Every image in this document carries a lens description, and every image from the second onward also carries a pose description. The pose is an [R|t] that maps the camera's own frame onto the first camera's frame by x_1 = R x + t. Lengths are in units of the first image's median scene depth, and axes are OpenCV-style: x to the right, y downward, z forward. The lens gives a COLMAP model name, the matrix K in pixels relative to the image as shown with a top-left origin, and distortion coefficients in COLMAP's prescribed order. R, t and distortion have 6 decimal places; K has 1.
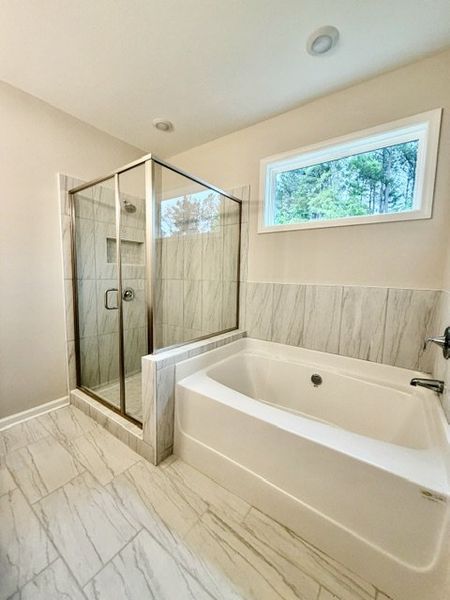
lens RADIAL K [[239.1, 0, 225.2], [0, 239.1, 299.2], [0, 0, 1]] dist [-0.000684, -0.000499]
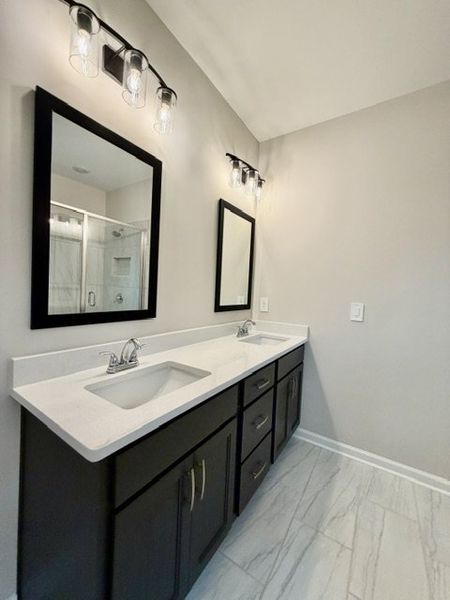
lens RADIAL K [[239.1, 0, 225.7], [0, 239.1, 296.3], [0, 0, 1]] dist [-0.000684, -0.000499]
pose [[0.035397, 0.009563, -0.999328, -0.031880], [-0.147547, 0.989046, 0.004238, -0.021196], [0.988421, 0.147298, 0.036420, 0.243252]]
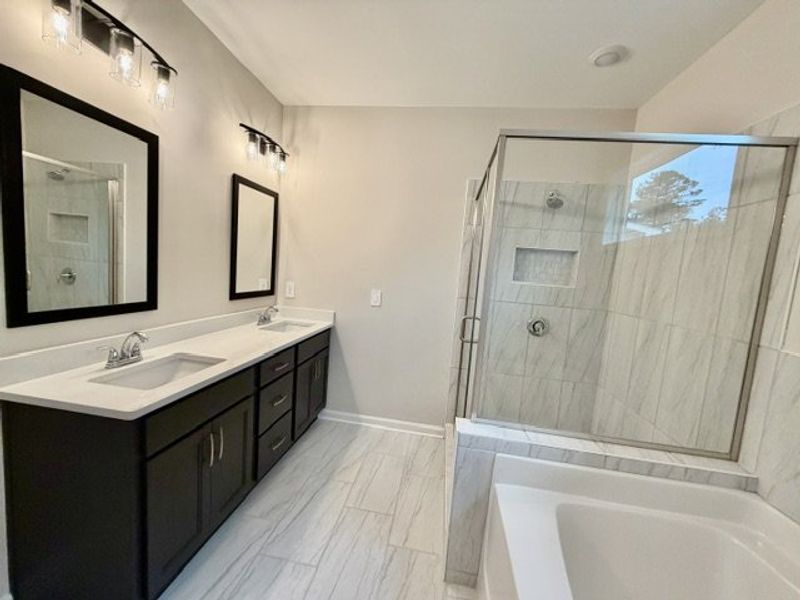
lens RADIAL K [[318.8, 0, 398.5], [0, 318.8, 300.4], [0, 0, 1]] dist [-0.000684, -0.000499]
pose [[0.451508, 0.104984, -0.886069, 0.257243], [-0.160426, 0.986423, 0.035126, -0.073554], [0.877727, 0.126289, 0.462220, 0.245753]]
